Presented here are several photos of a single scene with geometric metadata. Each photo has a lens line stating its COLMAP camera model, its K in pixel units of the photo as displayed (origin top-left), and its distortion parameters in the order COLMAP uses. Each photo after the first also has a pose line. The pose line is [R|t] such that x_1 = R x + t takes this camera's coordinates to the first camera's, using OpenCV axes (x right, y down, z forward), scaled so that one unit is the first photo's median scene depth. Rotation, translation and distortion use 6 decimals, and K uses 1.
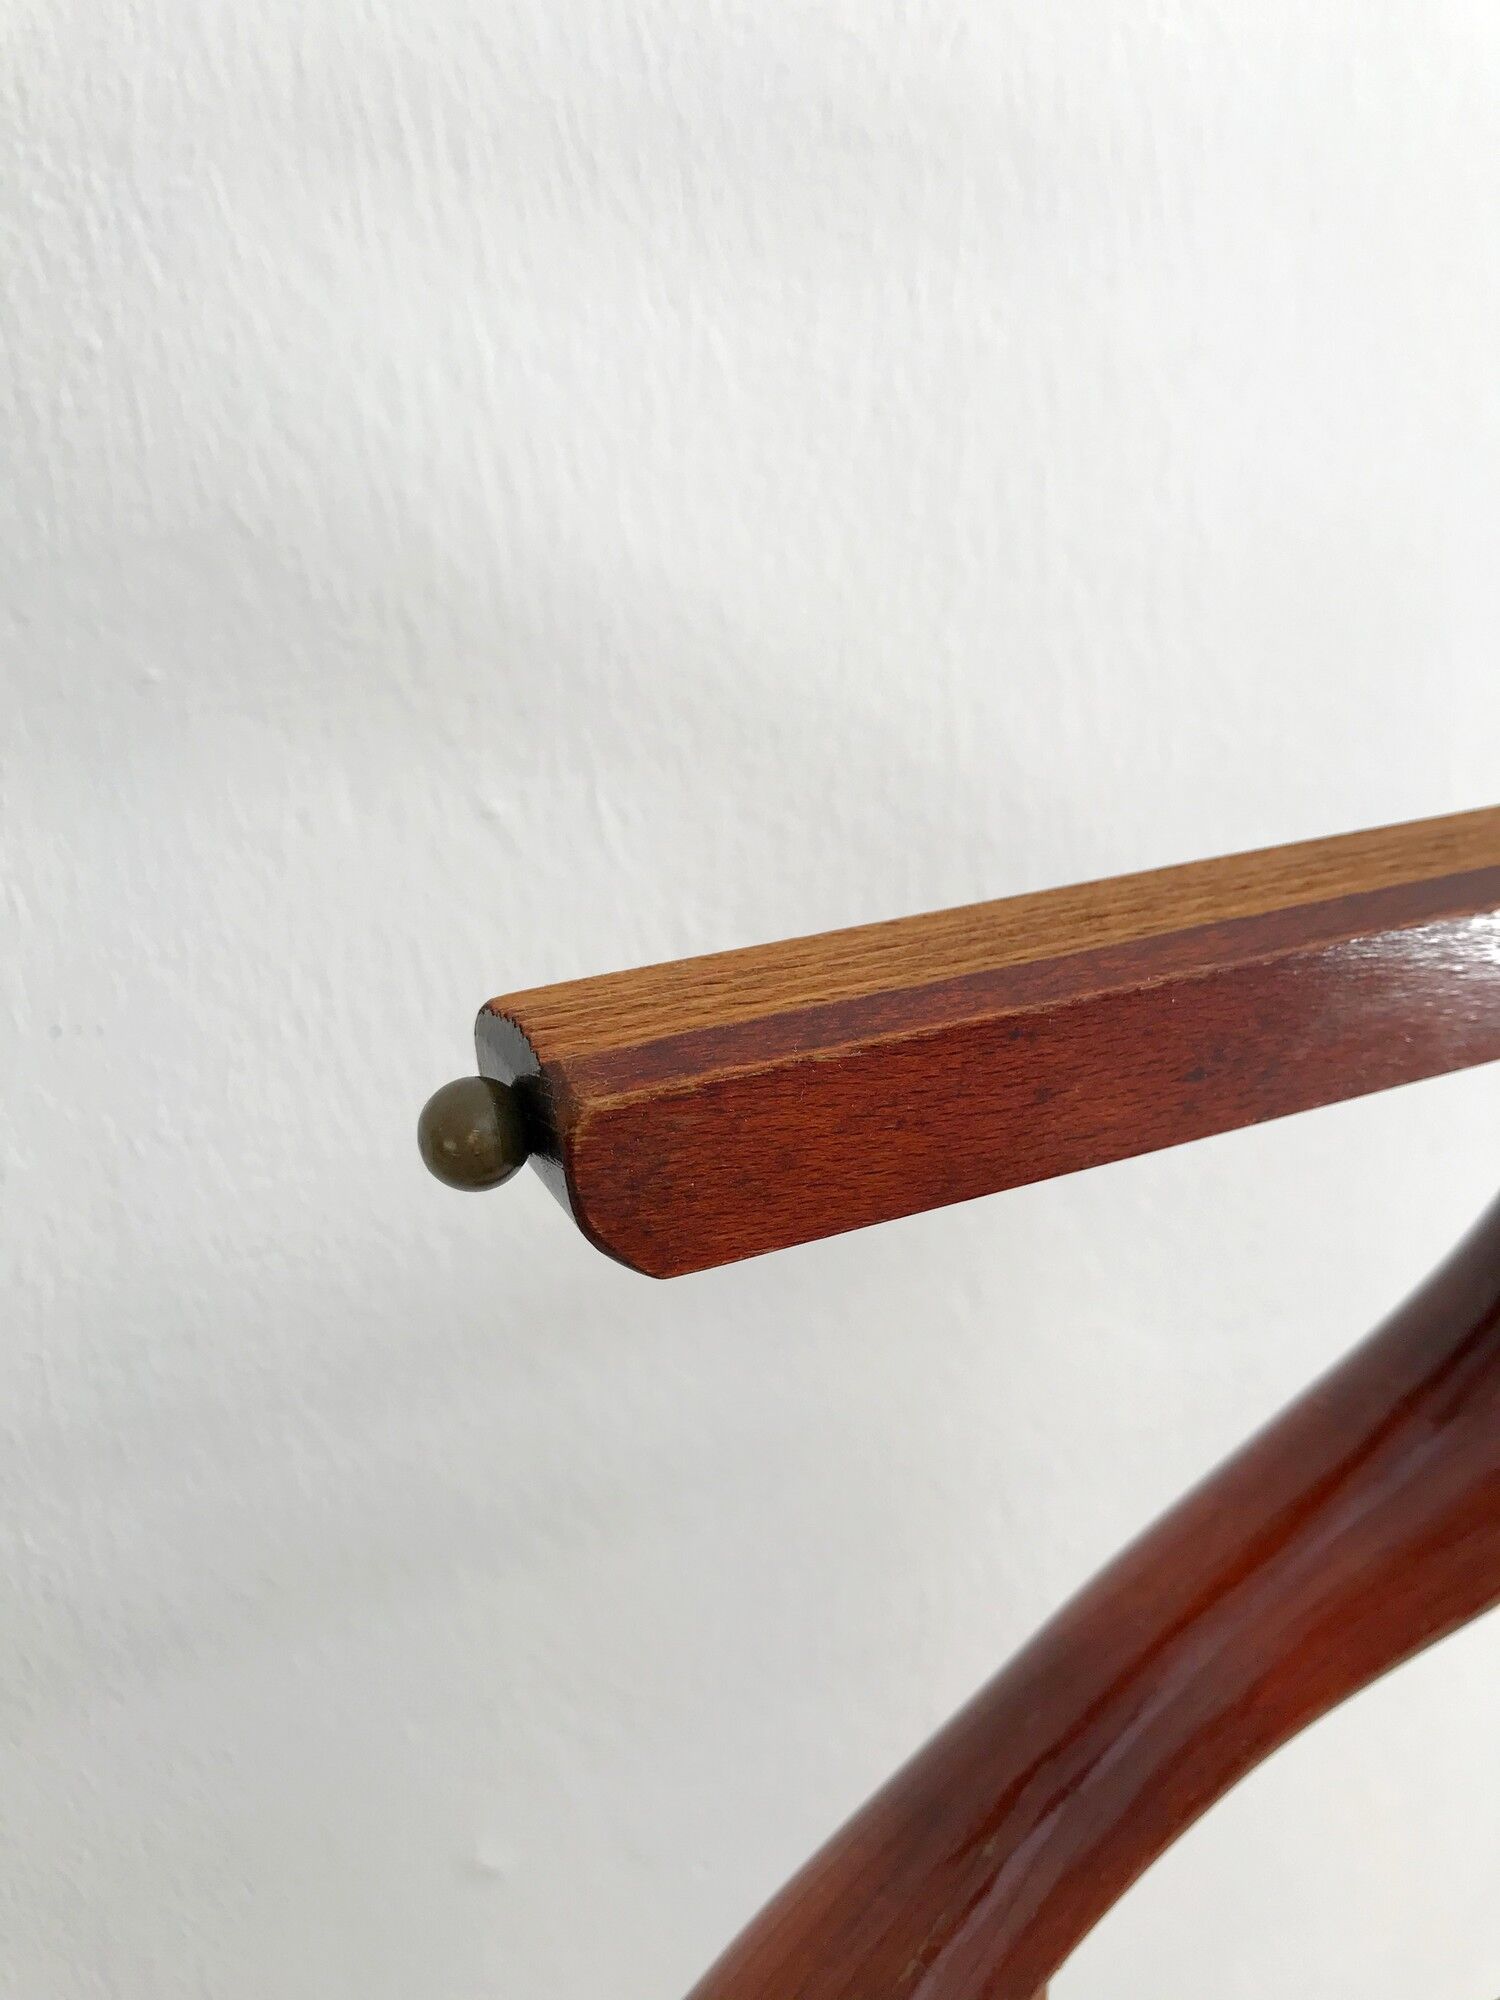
lens RADIAL K [[1637.4, 0, 749.8], [0, 1637.4, 1011.7], [0, 0, 1]] dist [0.002562, -0.008763]
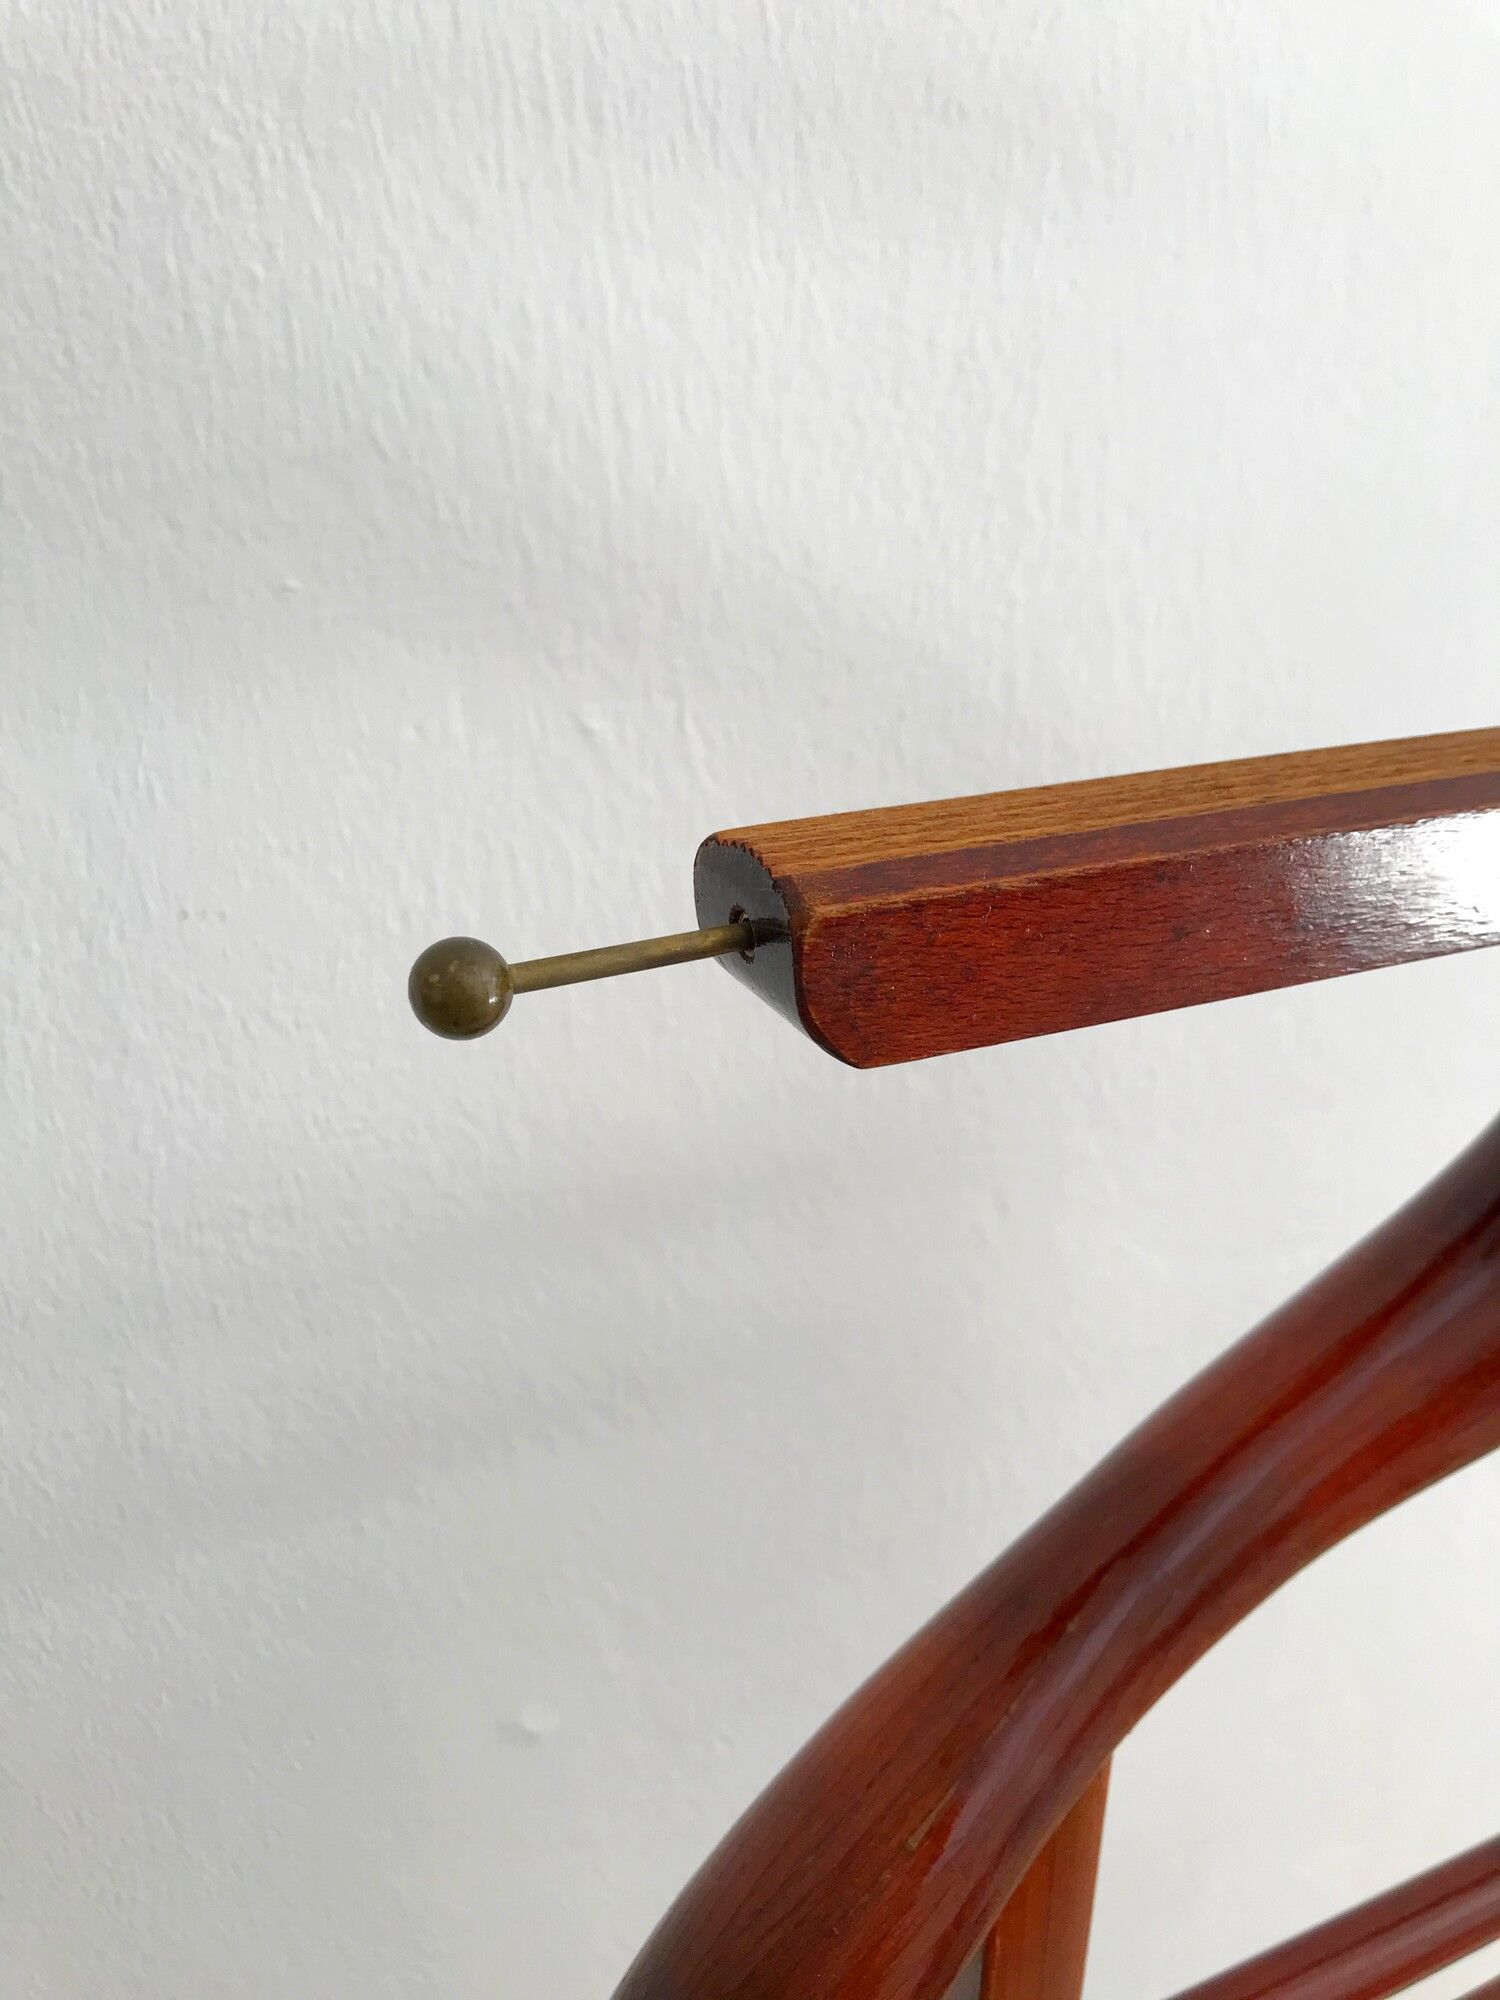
lens RADIAL K [[1625.6, 0, 750.0], [0, 1625.6, 1000.0], [0, 0, 1]] dist [0.003755, -0.002752]
pose [[0.999295, 0.033775, 0.016378, -0.104044], [-0.033906, 0.999395, 0.007758, 0.071845], [-0.016107, -0.008308, 0.999836, -0.113032]]
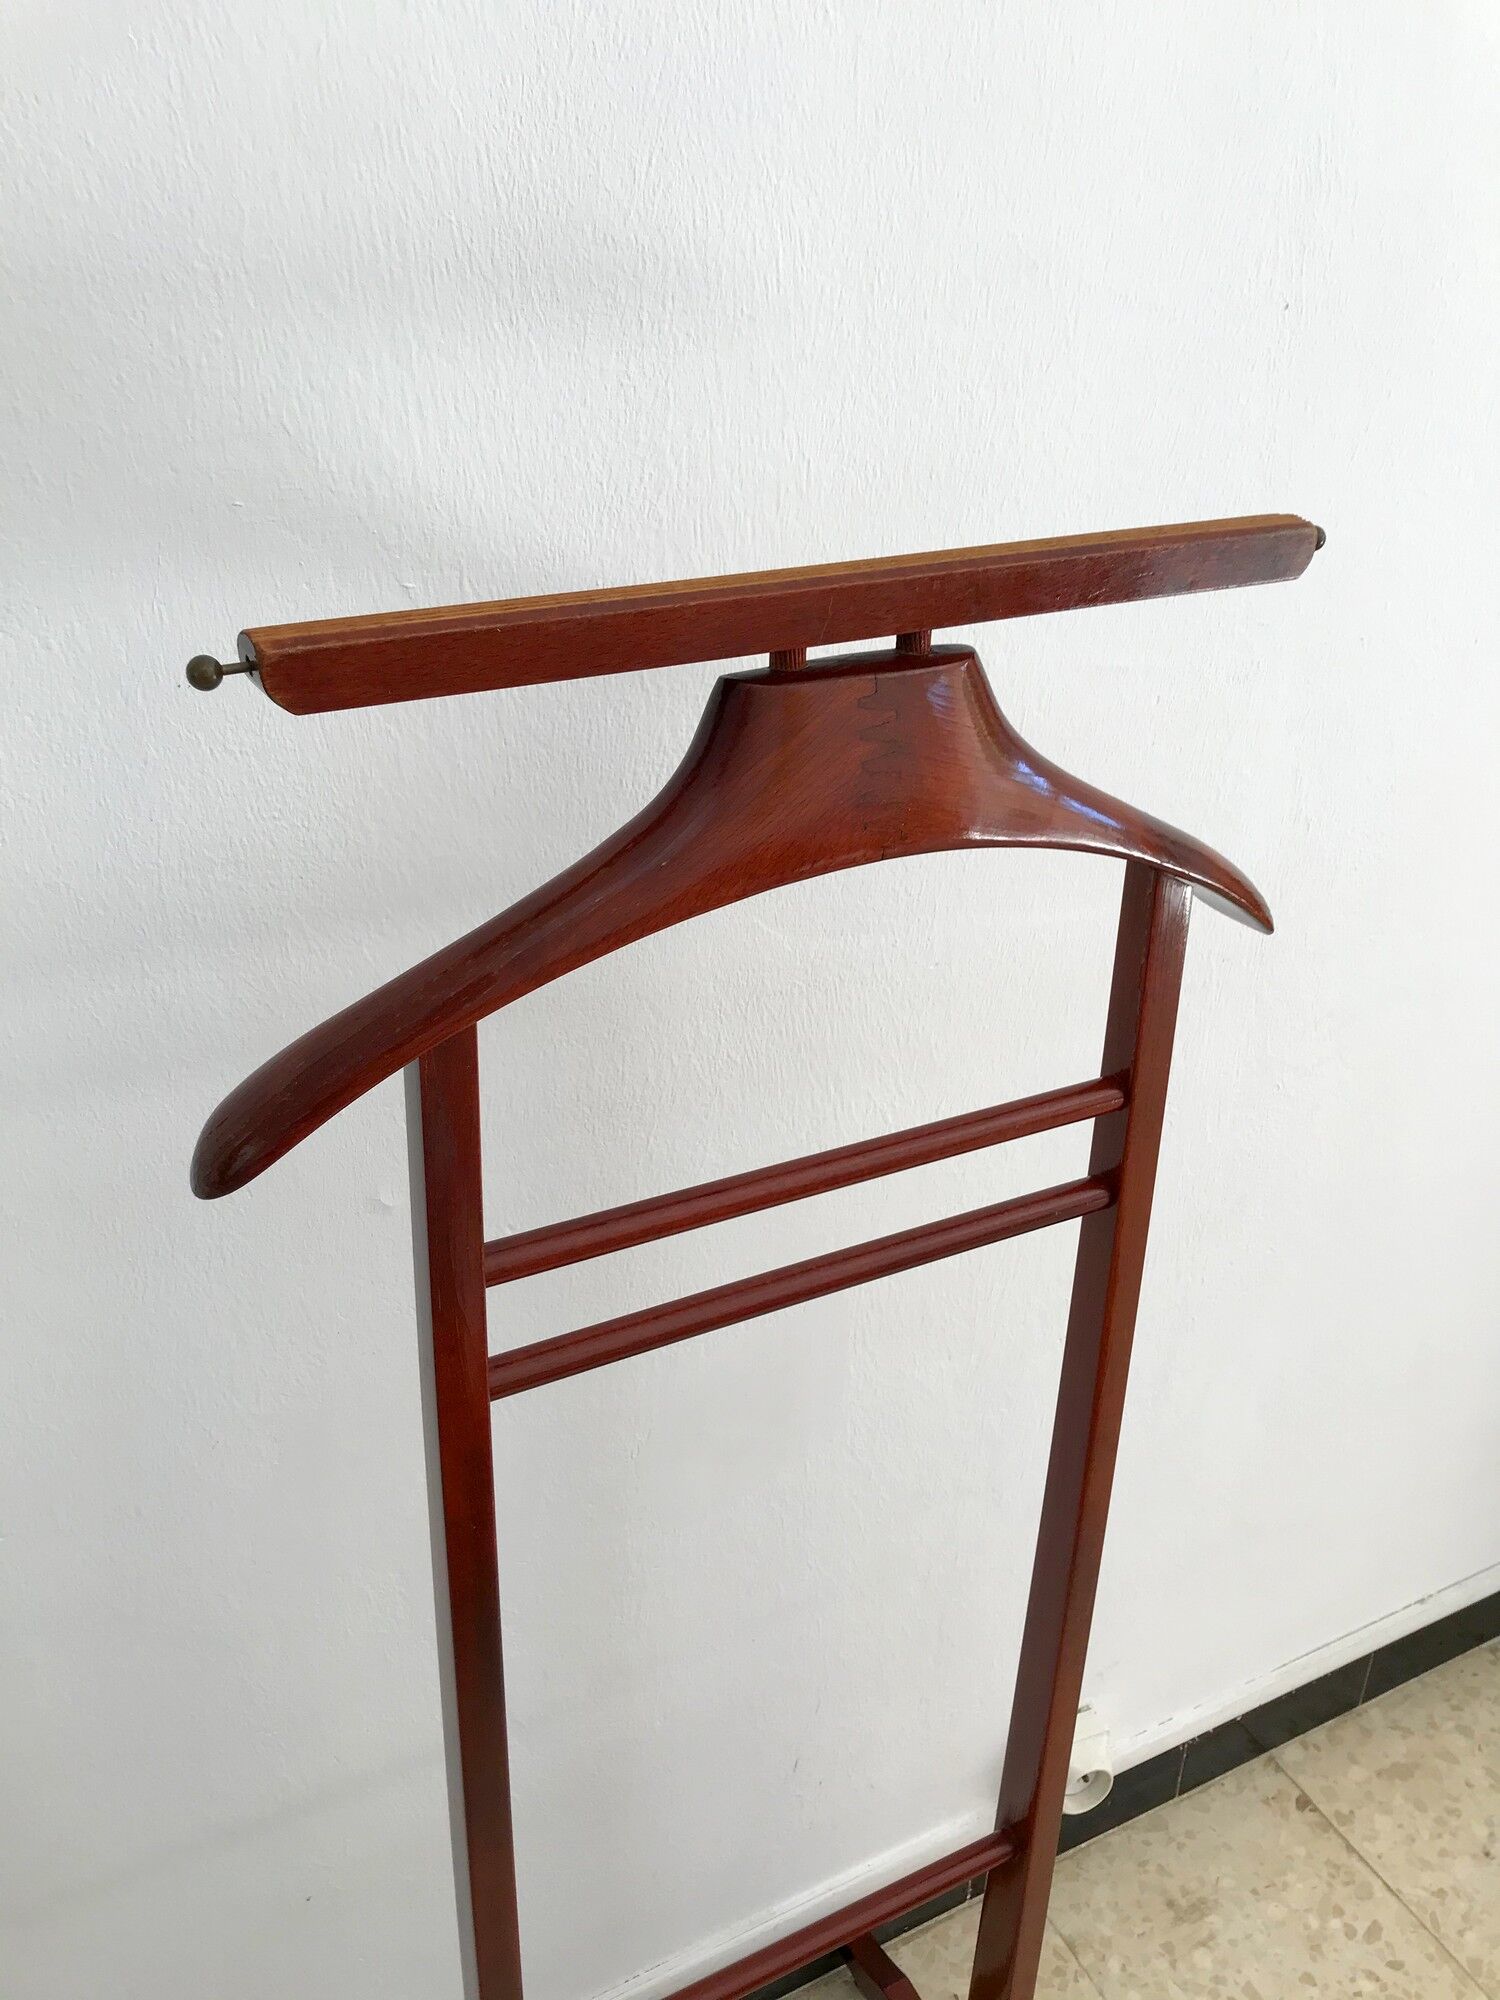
lens RADIAL K [[1583.7, 0, 750.0], [0, 1583.7, 1000.0], [0, 0, 1]] dist [0.003225, 0.004082]
pose [[0.995940, 0.040955, 0.080166, 0.180164], [-0.047517, 0.995521, 0.081735, 0.302326], [-0.076460, -0.085212, 0.993425, -1.463252]]
